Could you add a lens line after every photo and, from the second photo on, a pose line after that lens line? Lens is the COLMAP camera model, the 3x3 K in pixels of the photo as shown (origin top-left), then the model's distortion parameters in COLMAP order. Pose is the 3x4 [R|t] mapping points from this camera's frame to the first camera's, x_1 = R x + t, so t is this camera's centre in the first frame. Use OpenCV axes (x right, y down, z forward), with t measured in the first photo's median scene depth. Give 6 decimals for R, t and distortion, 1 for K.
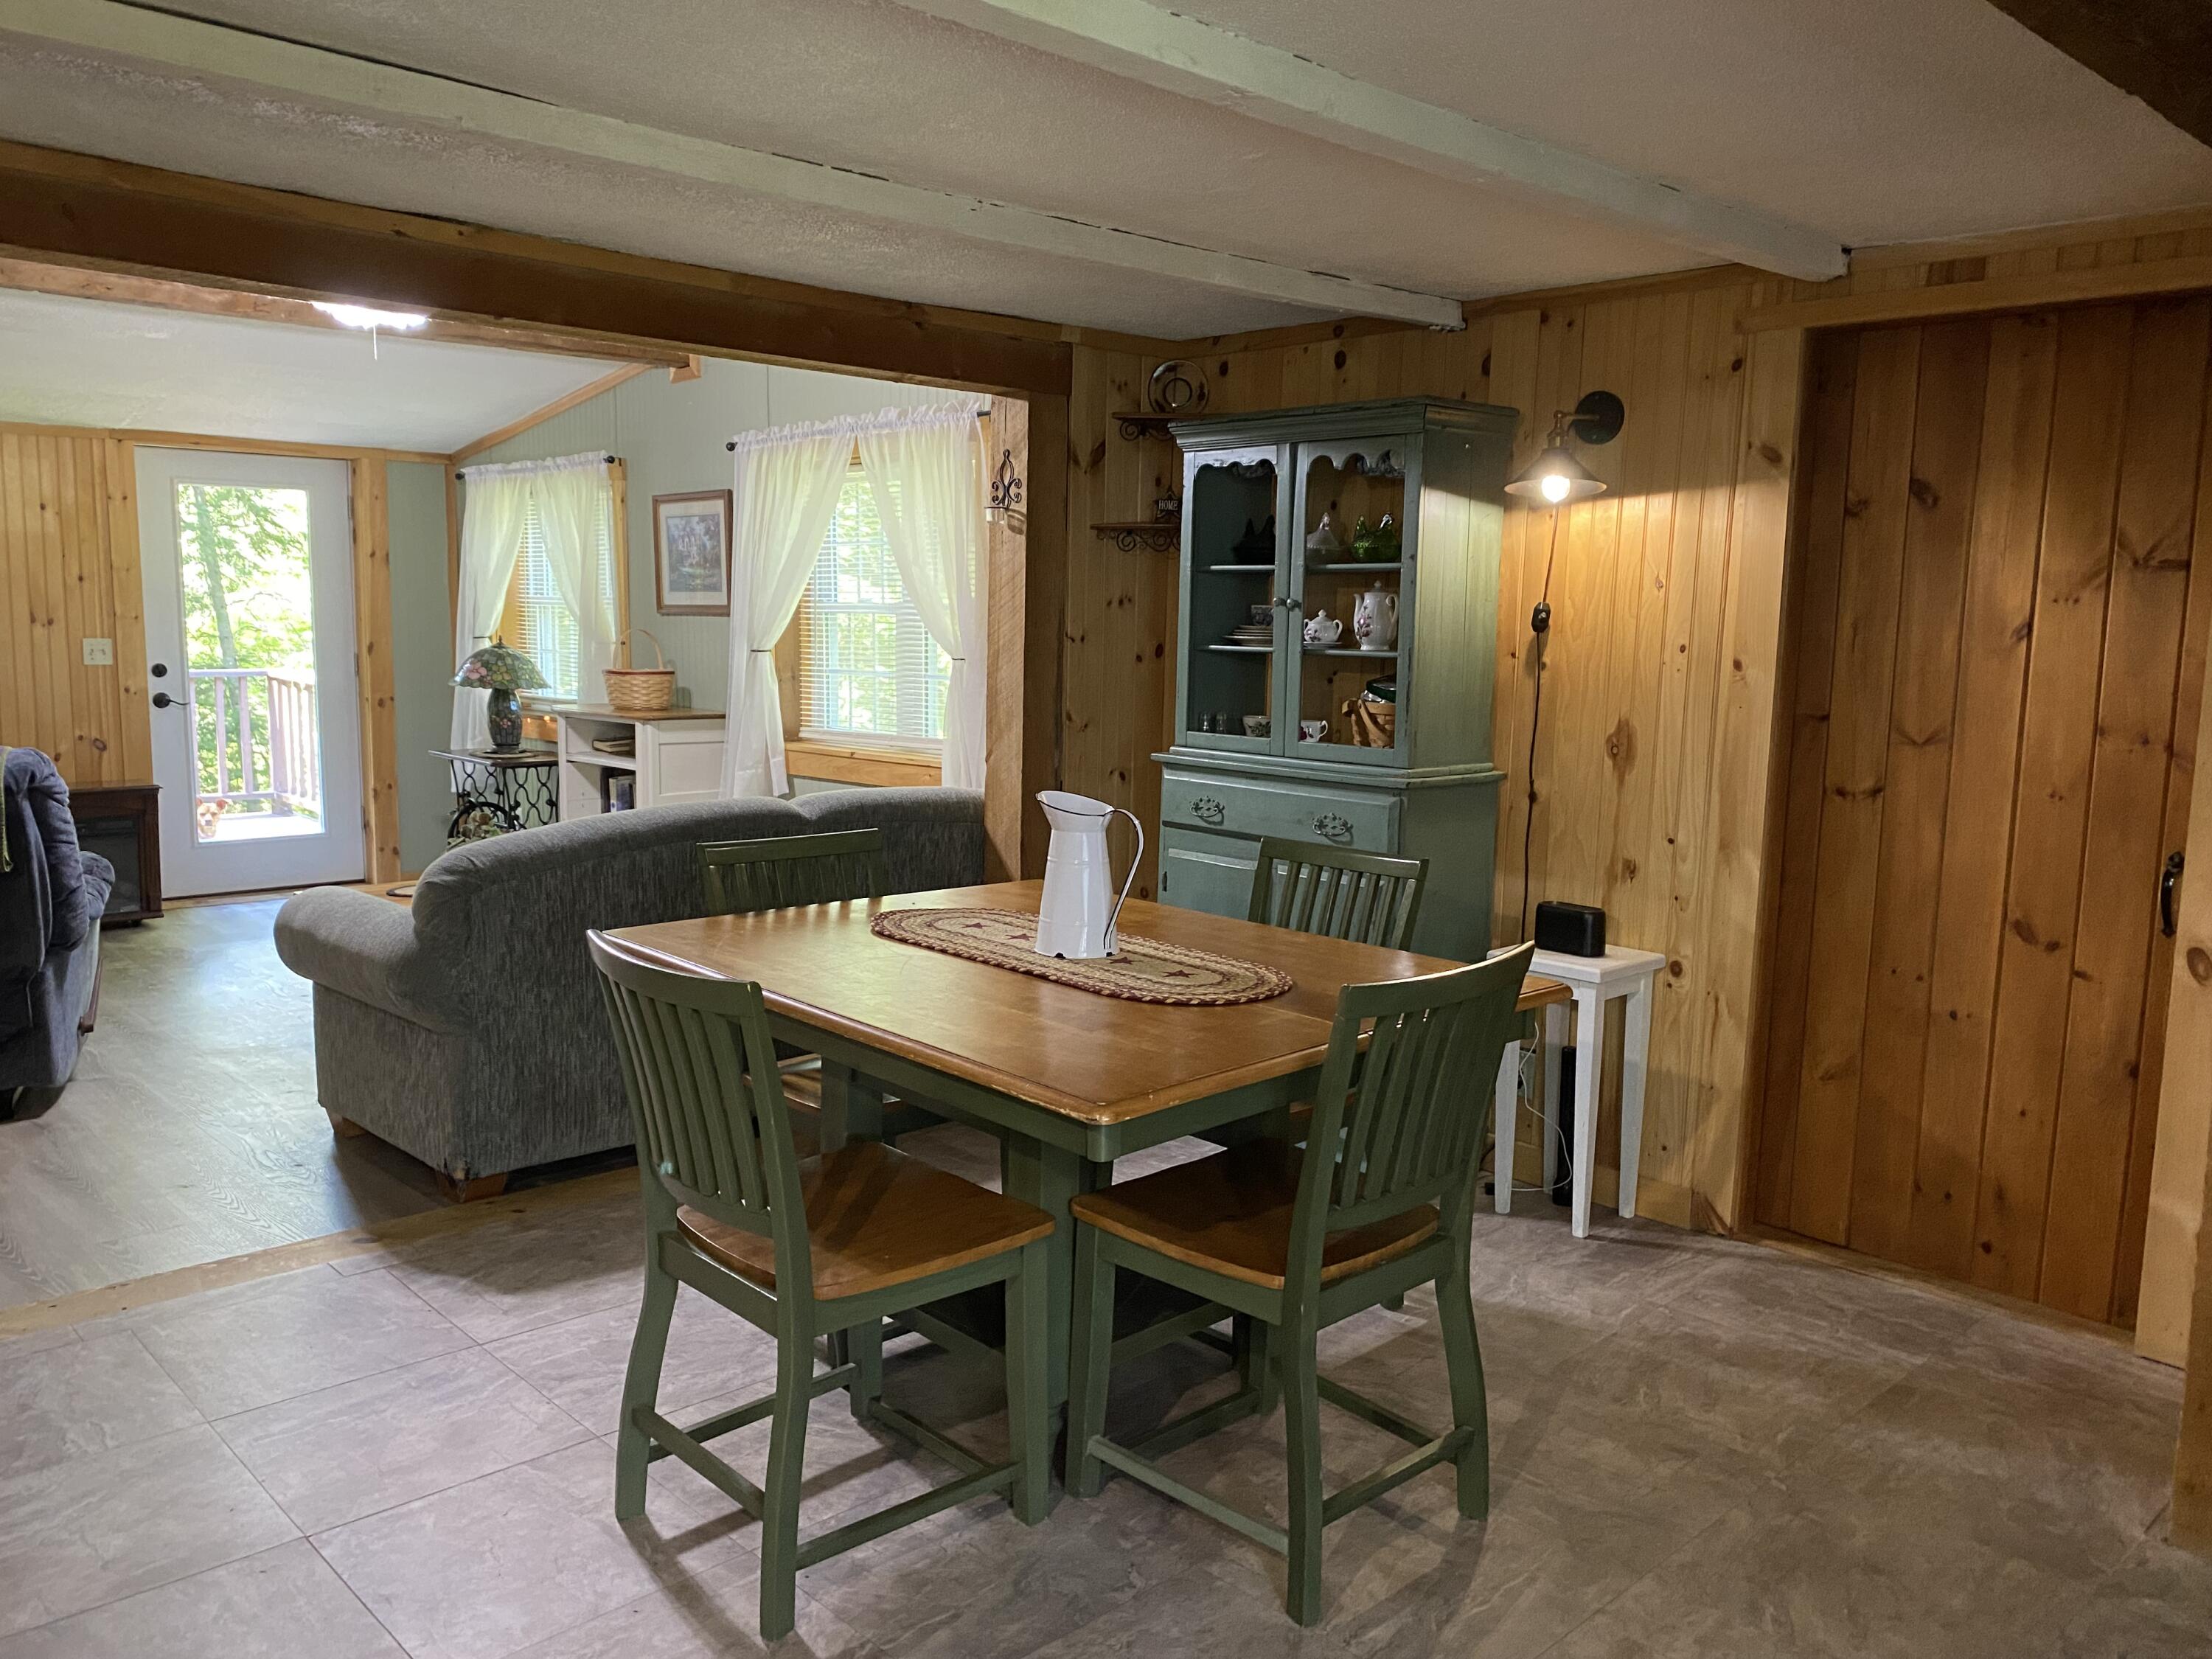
lens RADIAL K [[1705.0, 0, 1106.0], [0, 1705.0, 829.5], [0, 0, 1]] dist [0.190814, -0.302100]
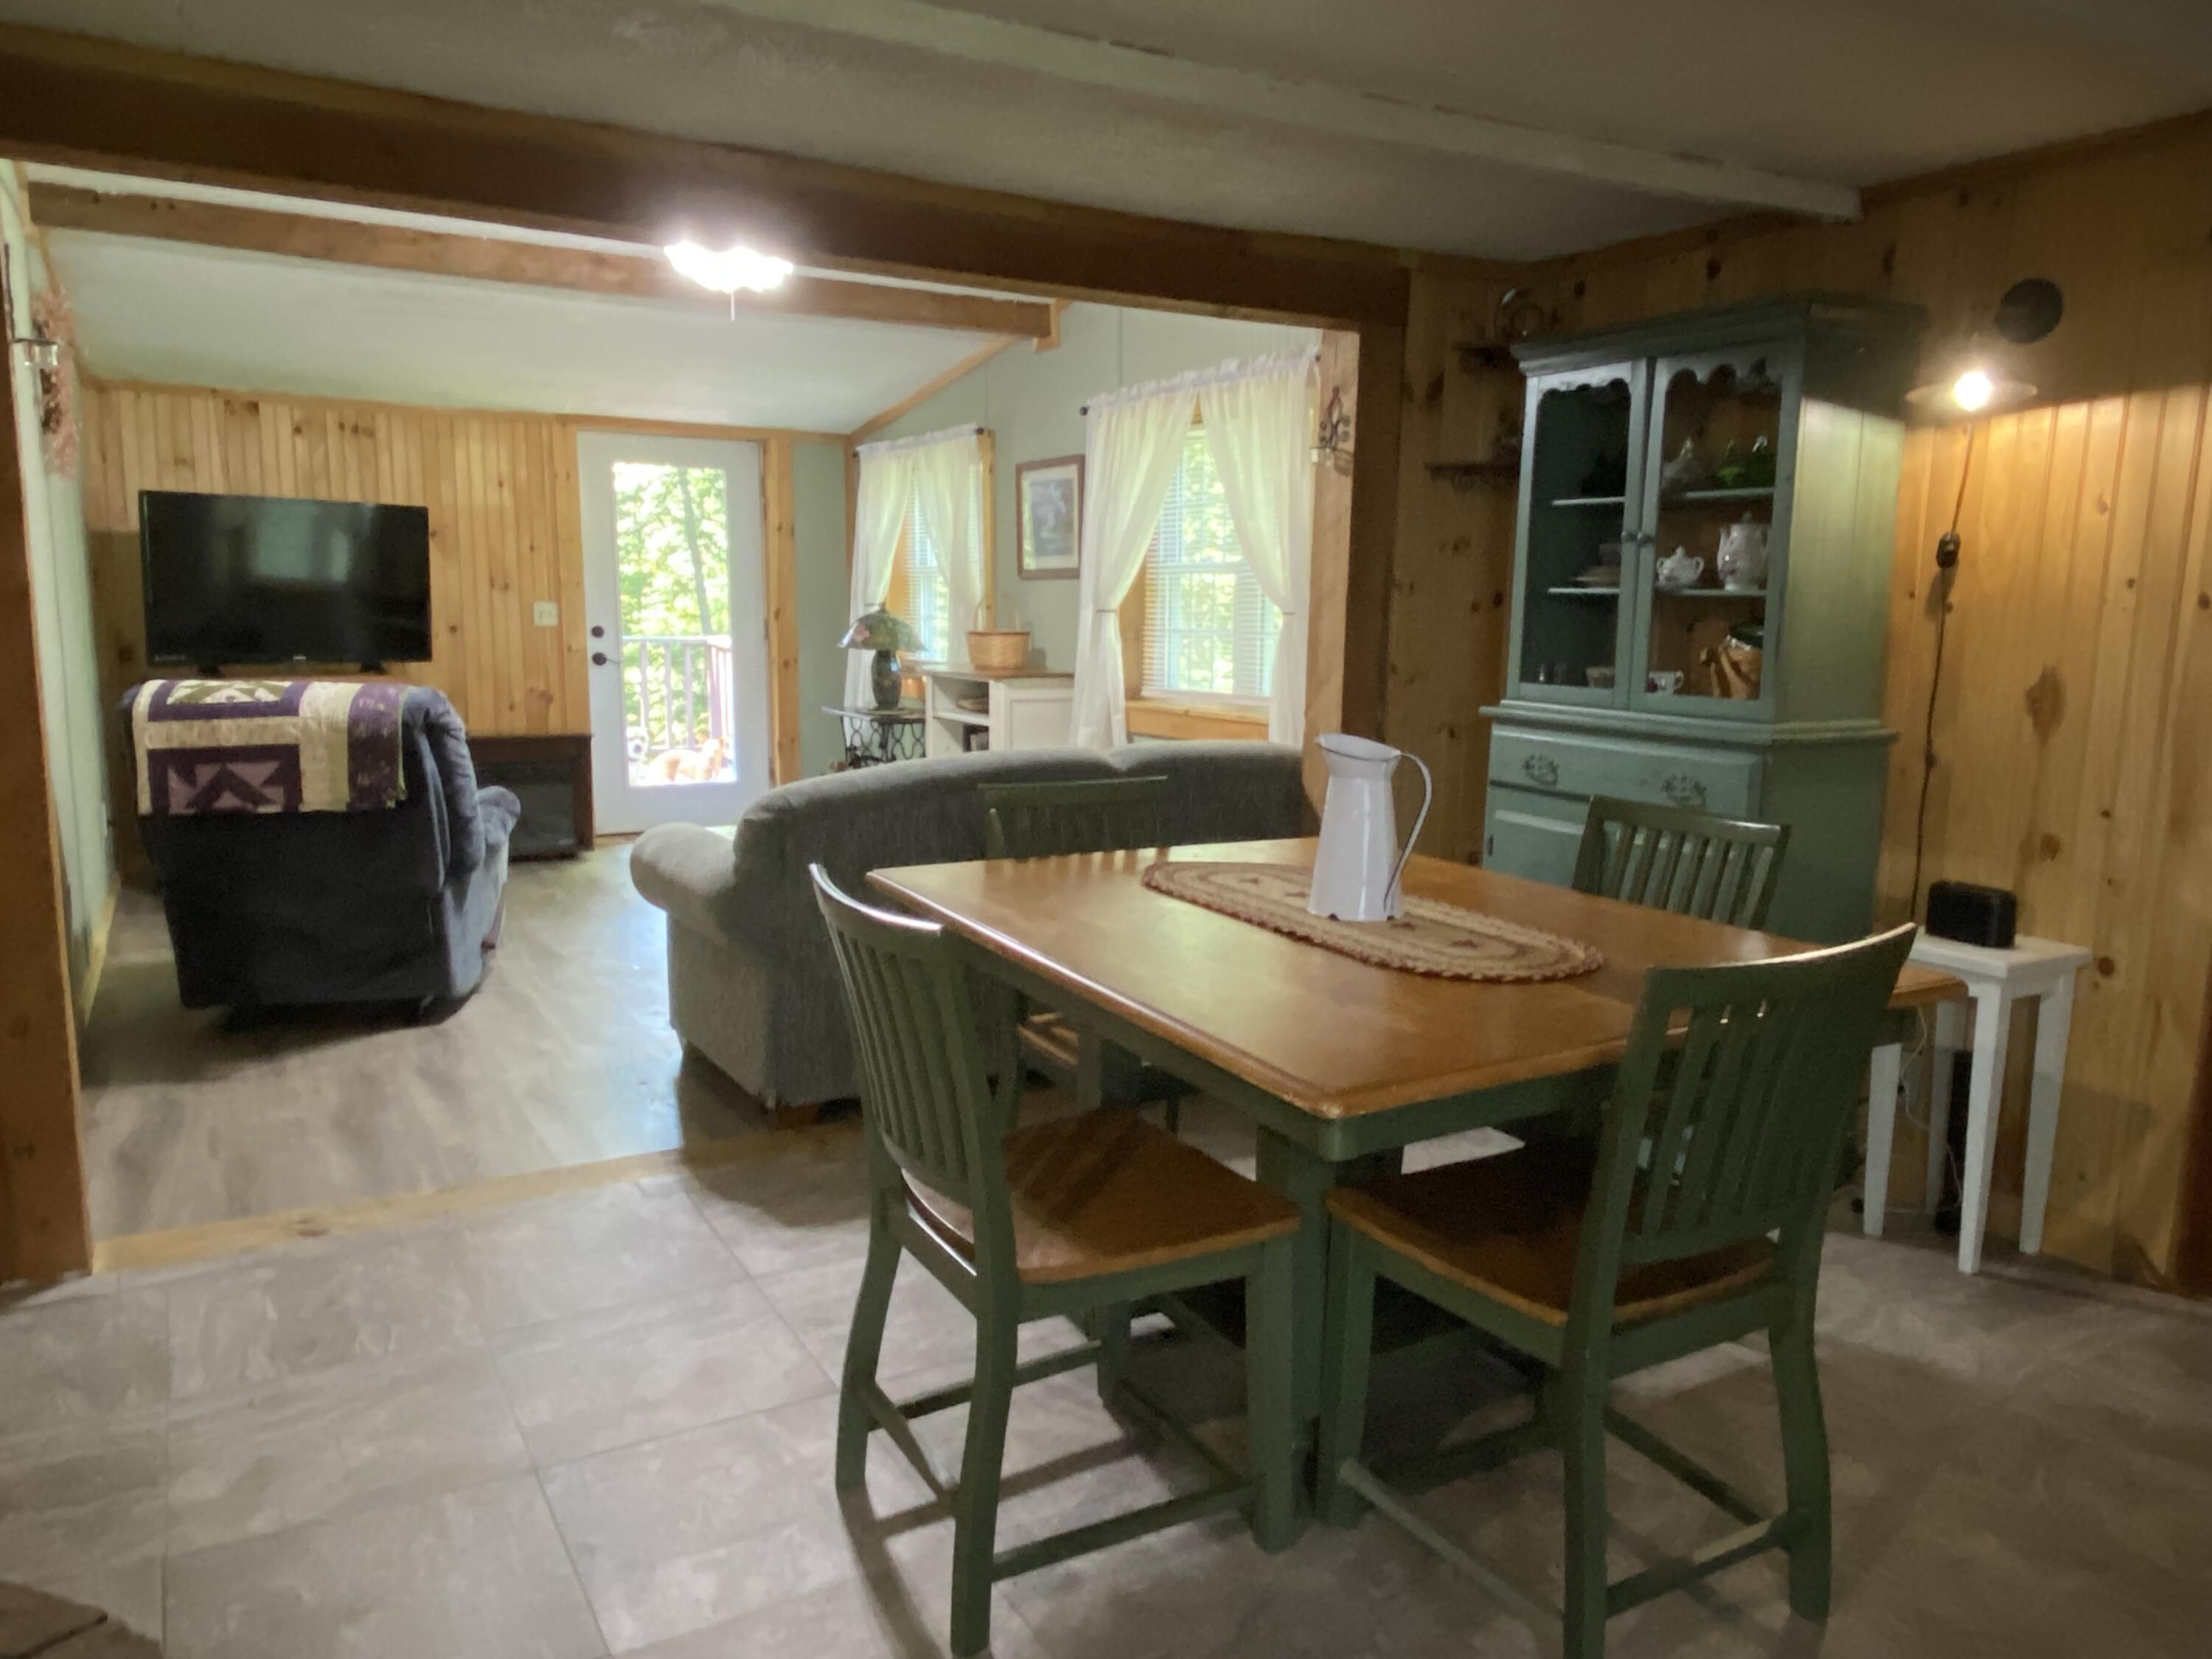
lens RADIAL K [[1615.9, 0, 1106.0], [0, 1615.9, 829.5], [0, 0, 1]] dist [0.101820, -0.095048]
pose [[0.974463, 0.030947, -0.222407, 0.030795], [-0.026747, 0.999403, 0.021870, 0.009112], [0.222951, -0.015363, 0.974709, 0.105351]]
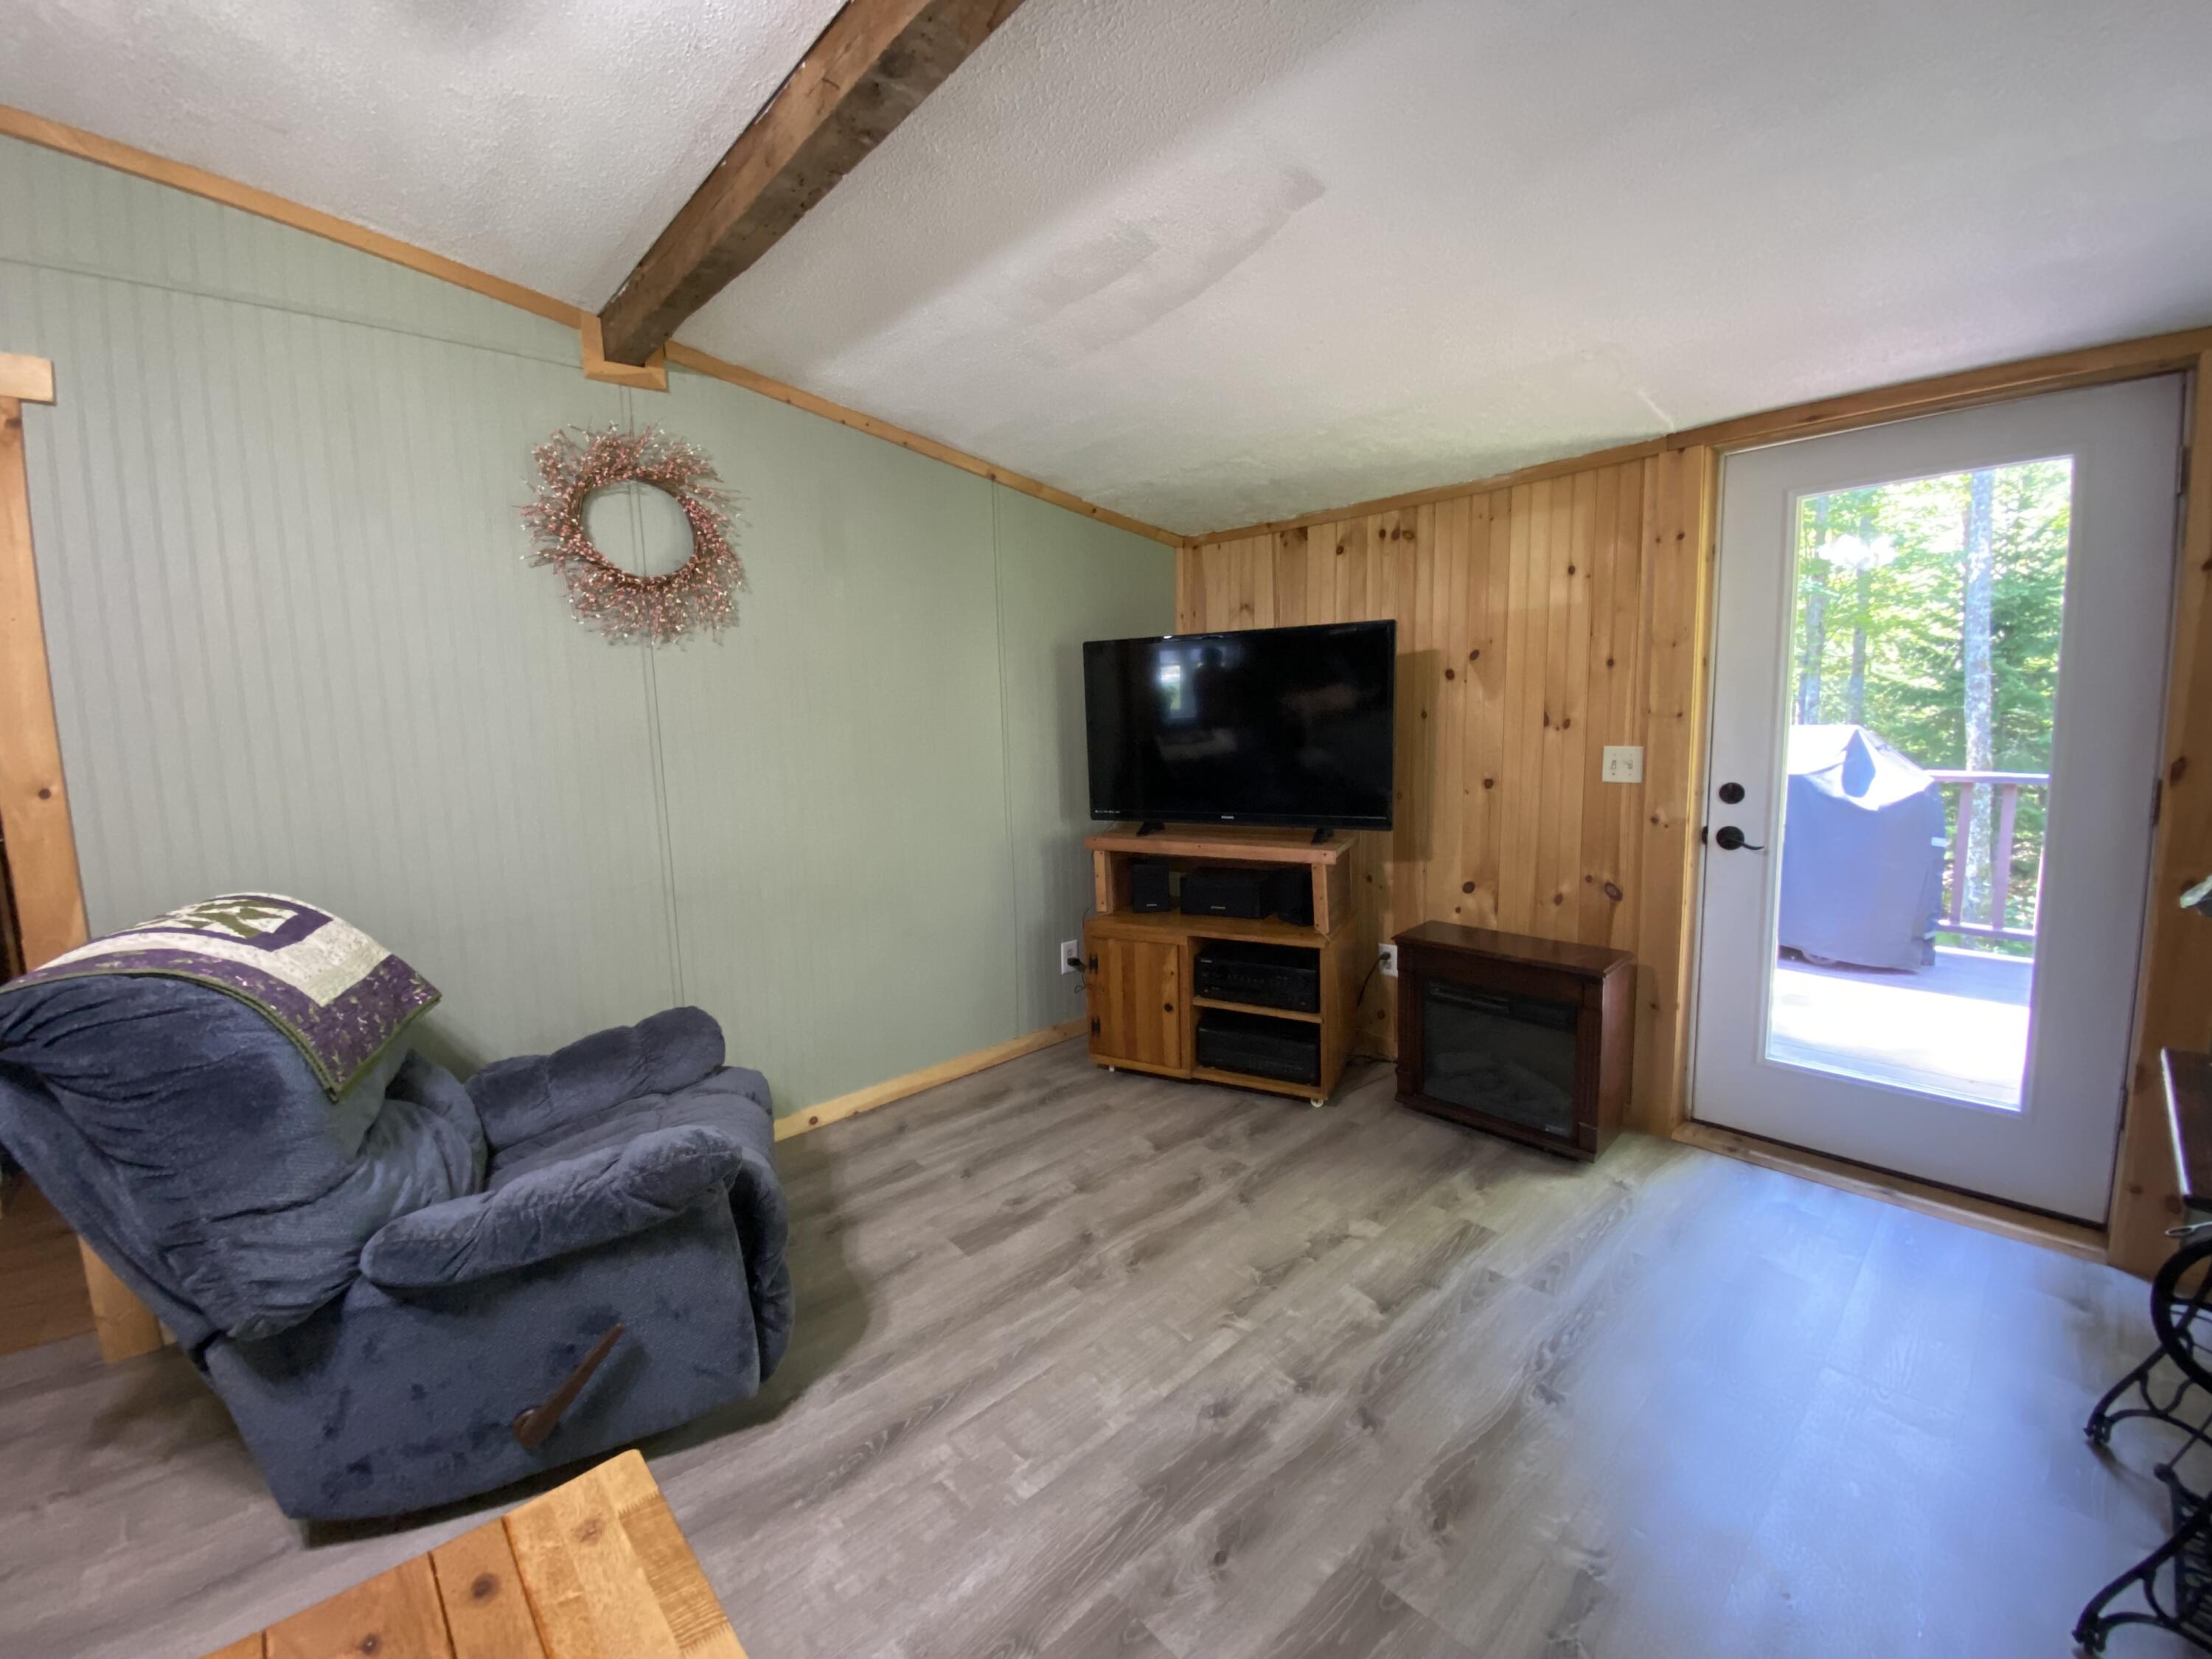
lens RADIAL K [[907.2, 0, 1106.0], [0, 907.2, 829.5], [0, 0, 1]] dist [0.000085, -0.000016]
pose [[-0.005975, 0.102792, -0.994685, -0.402430], [-0.097323, 0.989921, 0.102884, -0.184161], [0.995235, 0.097421, 0.004089, 1.577587]]
